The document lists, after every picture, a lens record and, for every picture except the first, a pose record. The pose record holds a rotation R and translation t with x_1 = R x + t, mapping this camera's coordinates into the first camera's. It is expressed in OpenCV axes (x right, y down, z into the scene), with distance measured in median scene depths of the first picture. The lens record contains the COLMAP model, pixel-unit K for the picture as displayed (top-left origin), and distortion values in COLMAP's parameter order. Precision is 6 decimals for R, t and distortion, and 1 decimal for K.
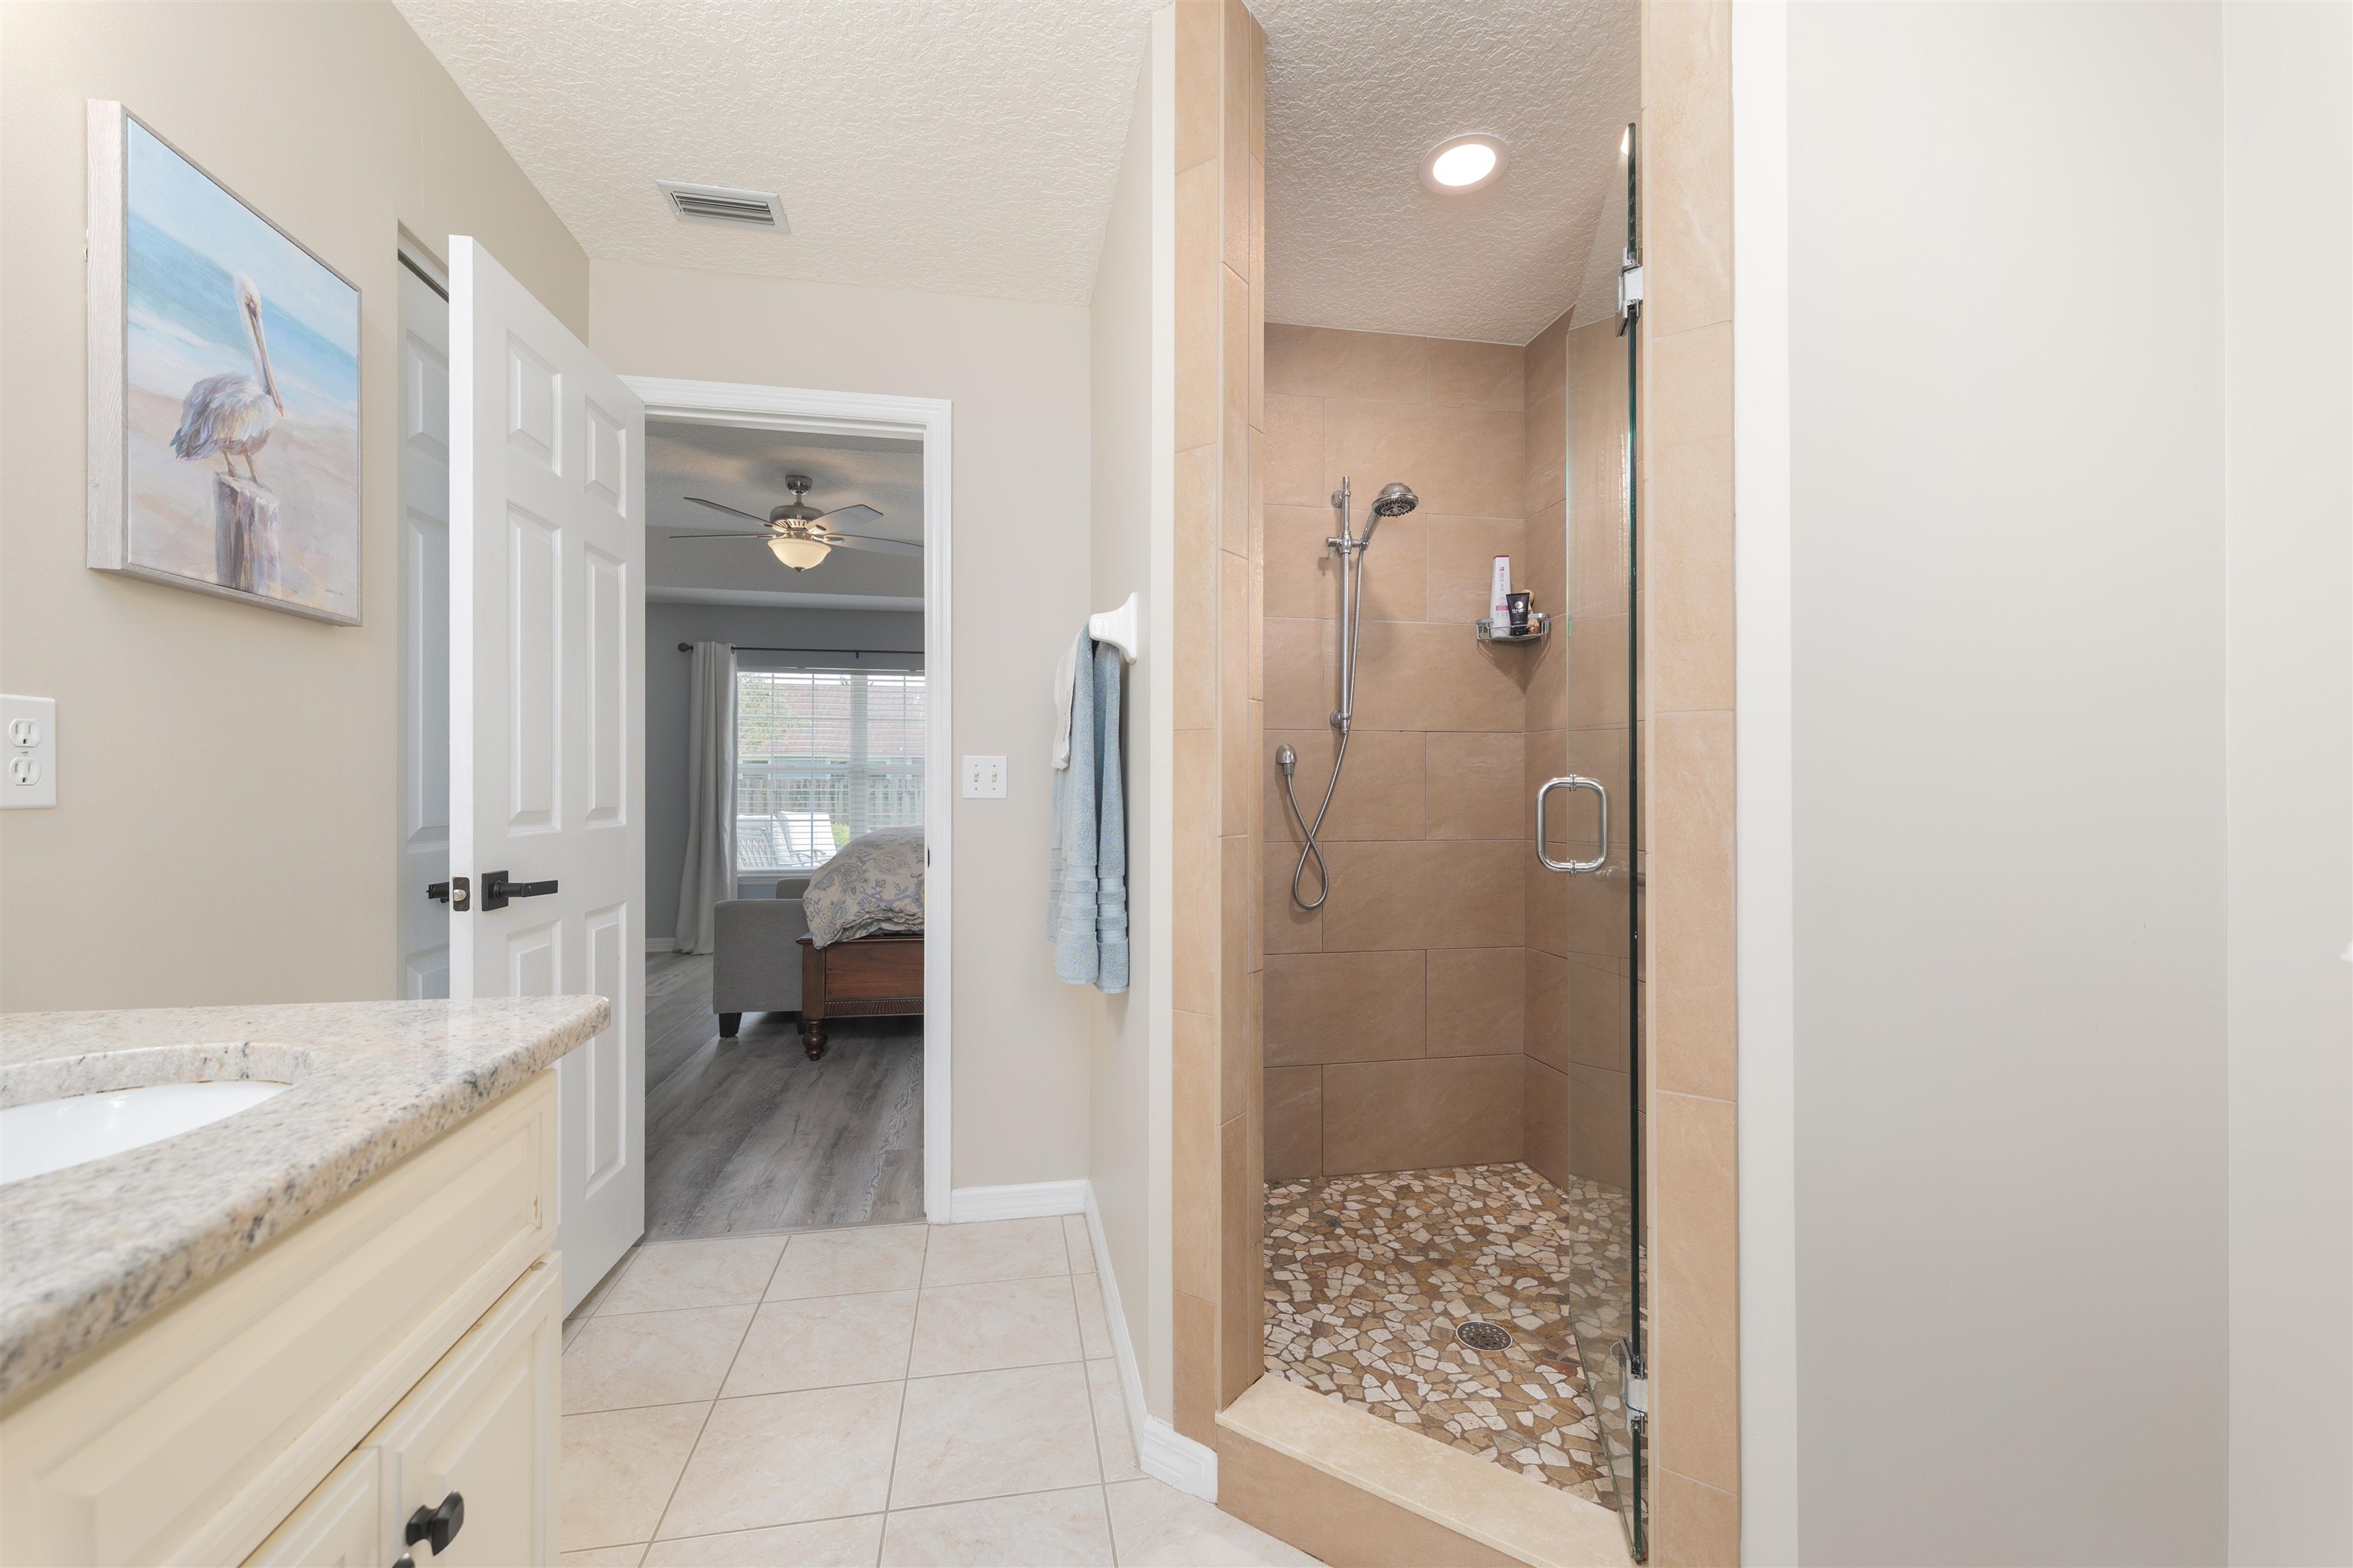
lens RADIAL K [[958.8, 0, 1180.6], [0, 958.8, 789.1], [0, 0, 1]] dist [-0.000478, -0.000401]
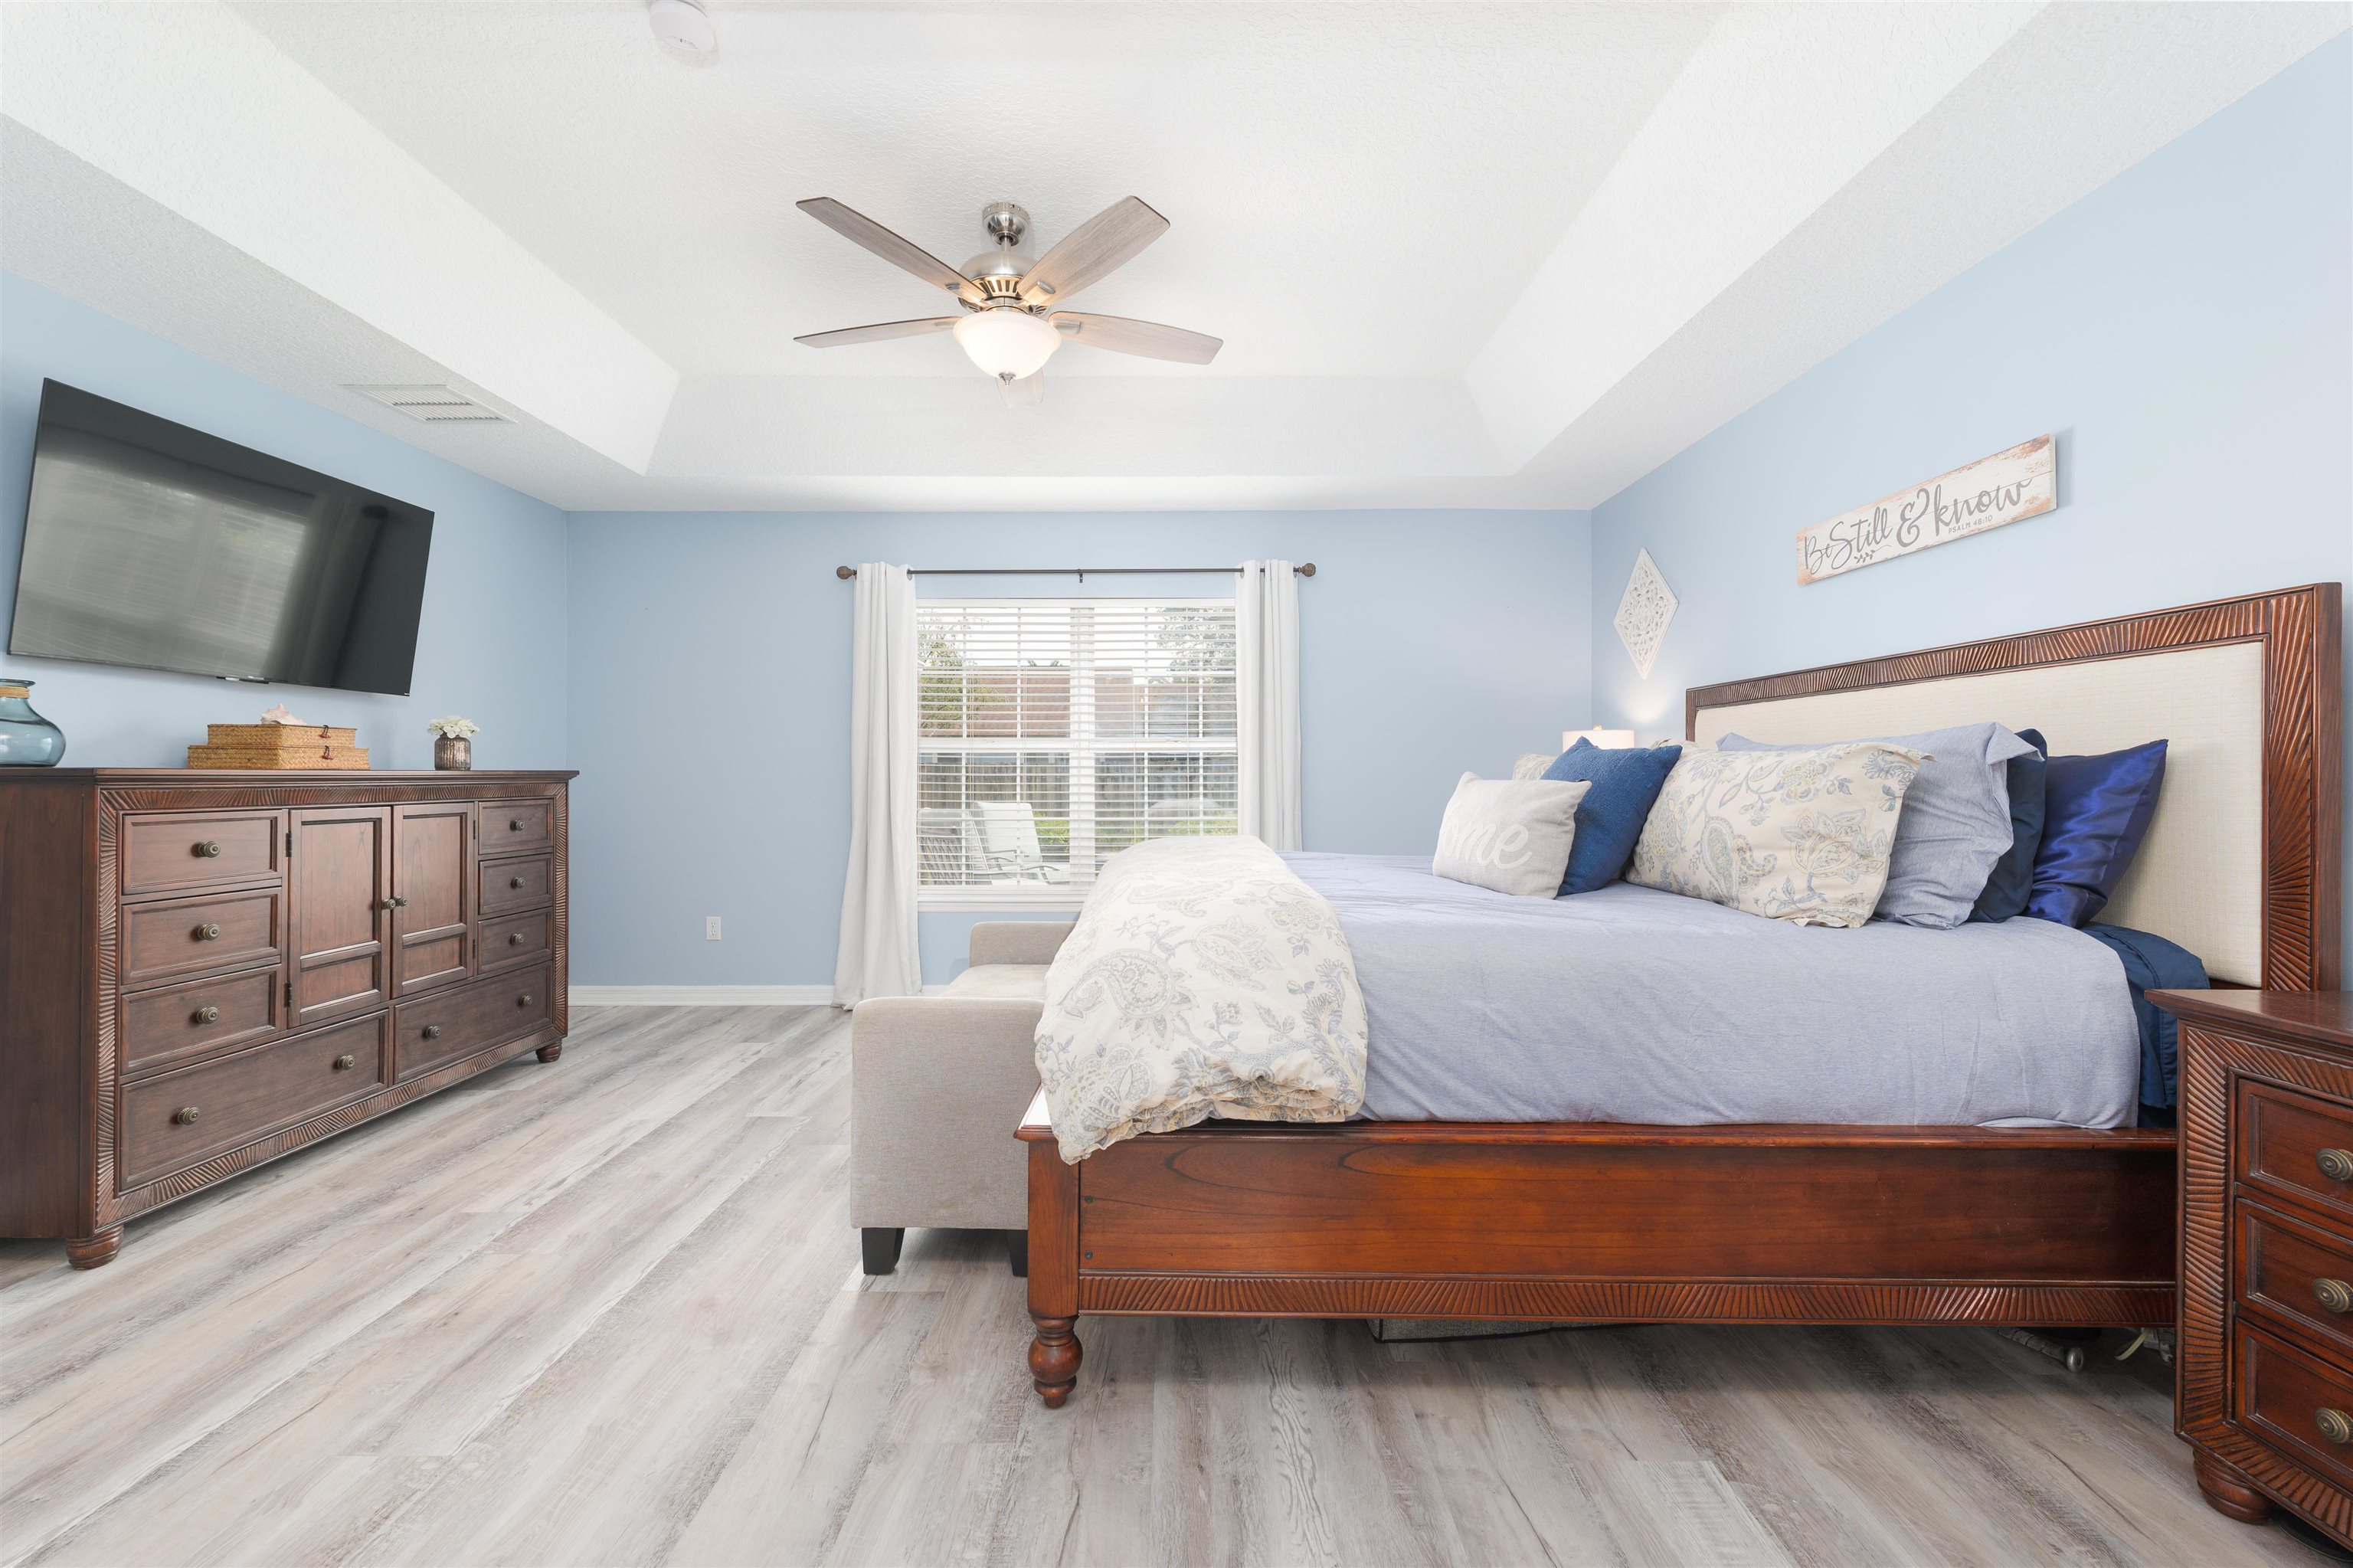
lens RADIAL K [[958.8, 0, 1173.7], [0, 958.8, 777.0], [0, 0, 1]] dist [-0.000478, -0.000401]
pose [[0.982114, -0.002654, -0.188270, -0.245711], [0.003230, 0.999991, 0.002750, 0.001180], [0.188261, -0.003309, 0.982113, 0.584117]]
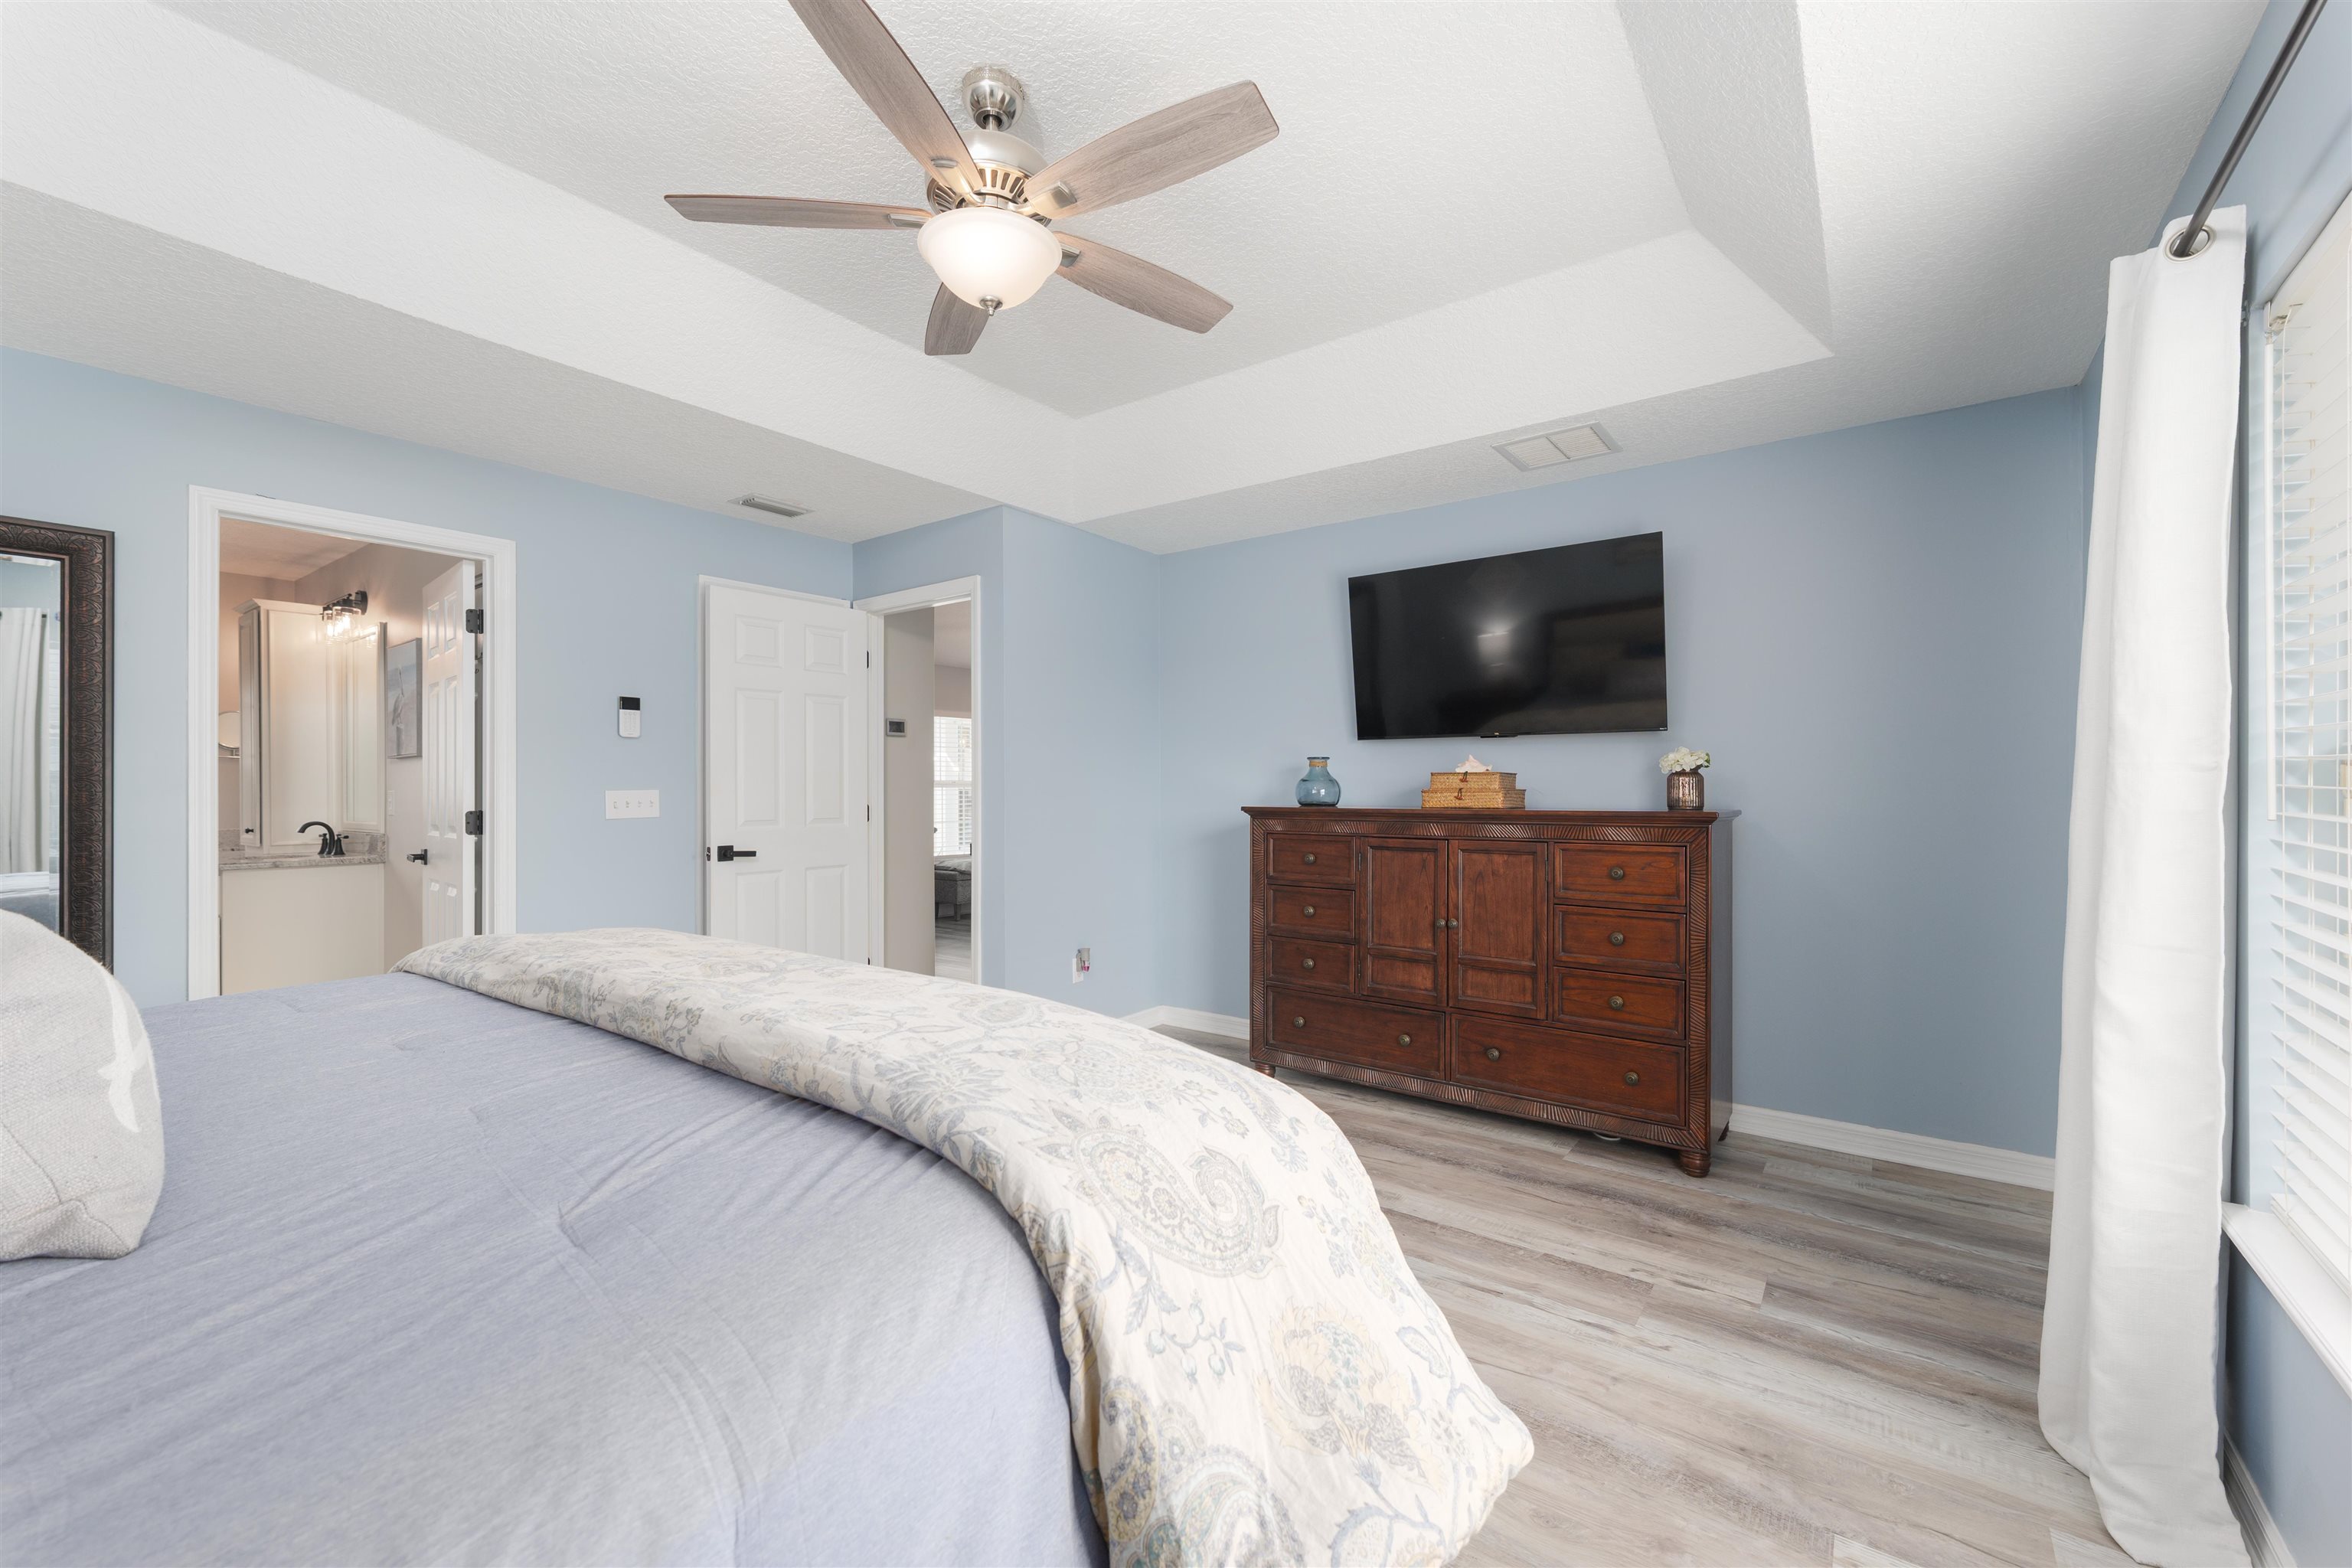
lens RADIAL K [[958.4, 0, 1168.8], [0, 958.4, 782.0], [0, 0, 1]] dist [-0.000478, -0.000401]
pose [[-0.725949, -0.005398, -0.687728, -0.202401], [-0.003599, 0.999985, -0.004051, -0.024735], [0.687739, -0.000466, -0.725957, 1.663920]]
